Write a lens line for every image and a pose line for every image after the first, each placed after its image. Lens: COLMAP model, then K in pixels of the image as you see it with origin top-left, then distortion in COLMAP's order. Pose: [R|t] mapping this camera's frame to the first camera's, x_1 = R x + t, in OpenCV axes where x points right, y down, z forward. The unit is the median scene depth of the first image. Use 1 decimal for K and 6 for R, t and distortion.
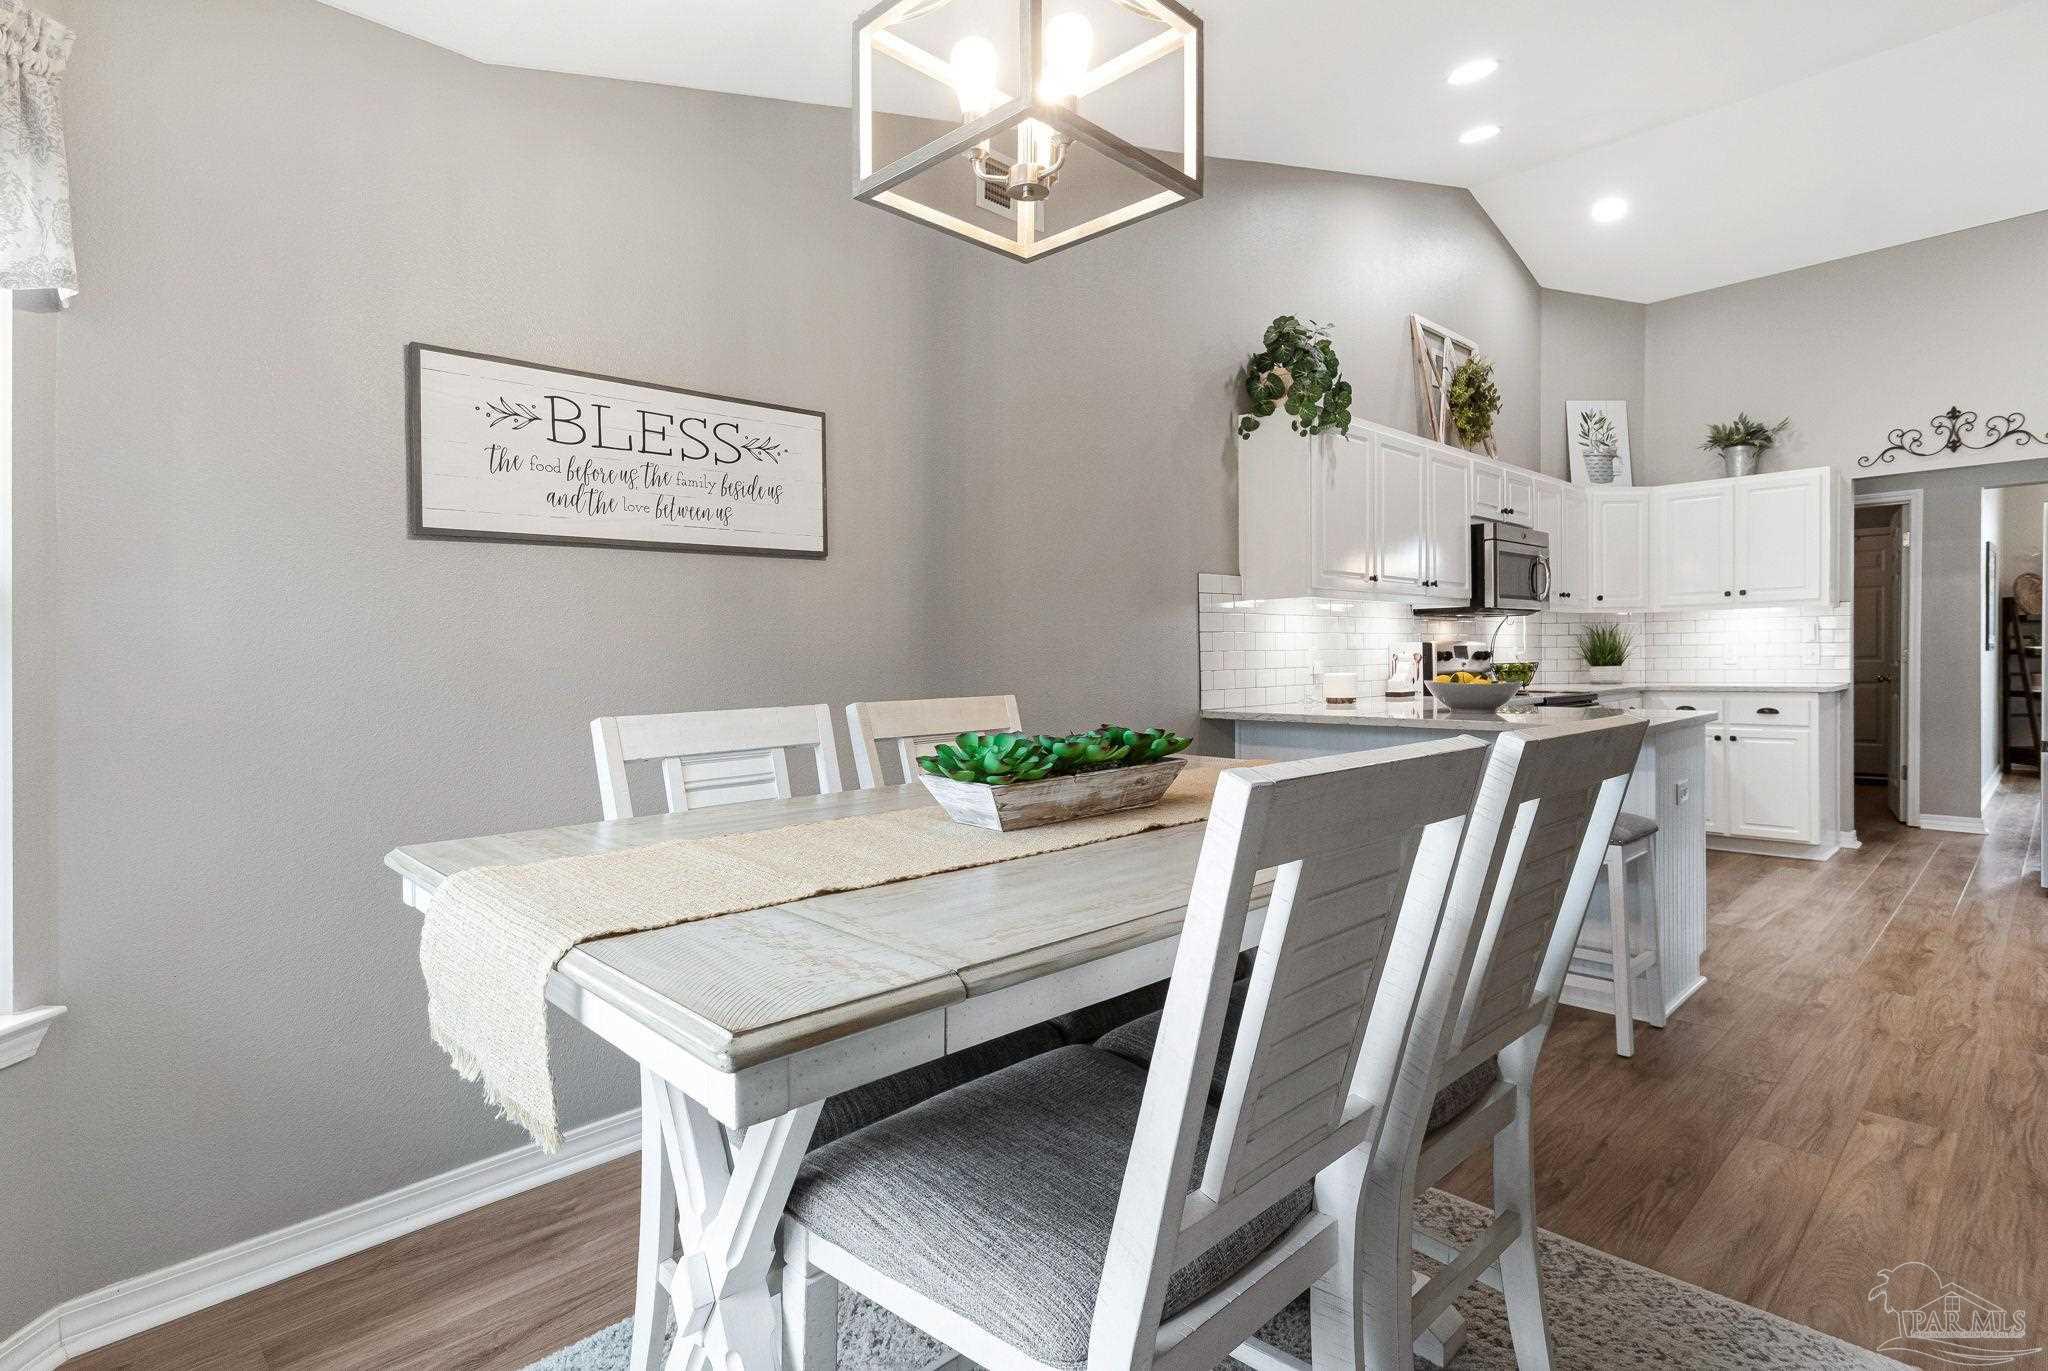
lens RADIAL K [[1024.6, 0, 1040.2], [0, 1024.6, 670.4], [0, 0, 1]] dist [0.006724, -0.005887]
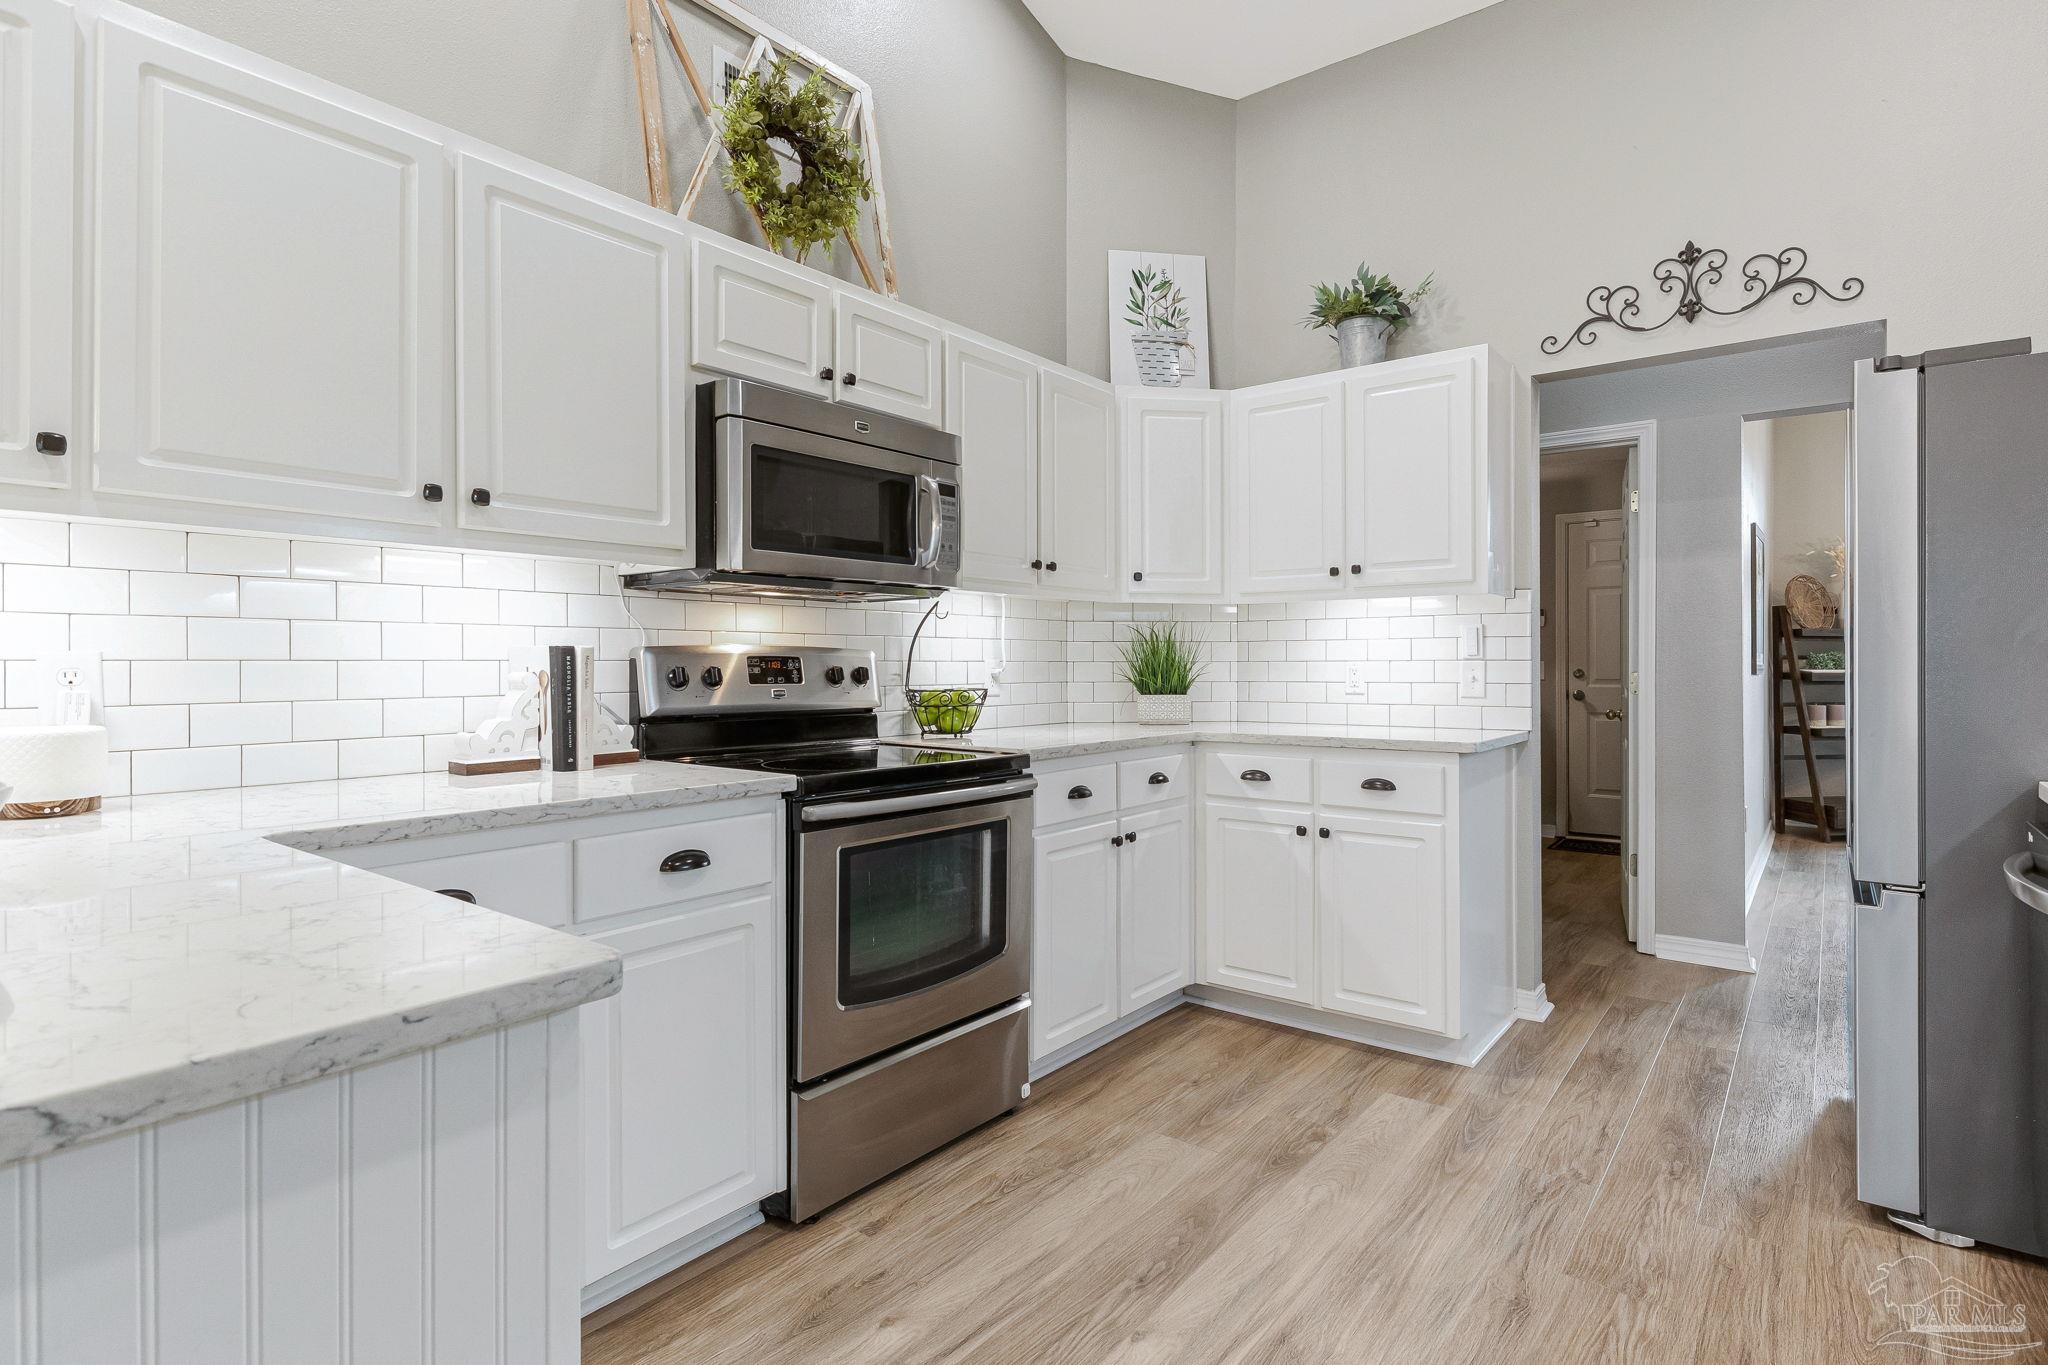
lens RADIAL K [[1024.6, 0, 1018.6], [0, 1024.6, 651.4], [0, 0, 1]] dist [0.006724, -0.005887]
pose [[0.992874, 0.015853, 0.118107, 0.446540], [-0.012761, 0.999557, -0.026888, -0.013424], [-0.118480, 0.025189, 0.992637, 0.474560]]
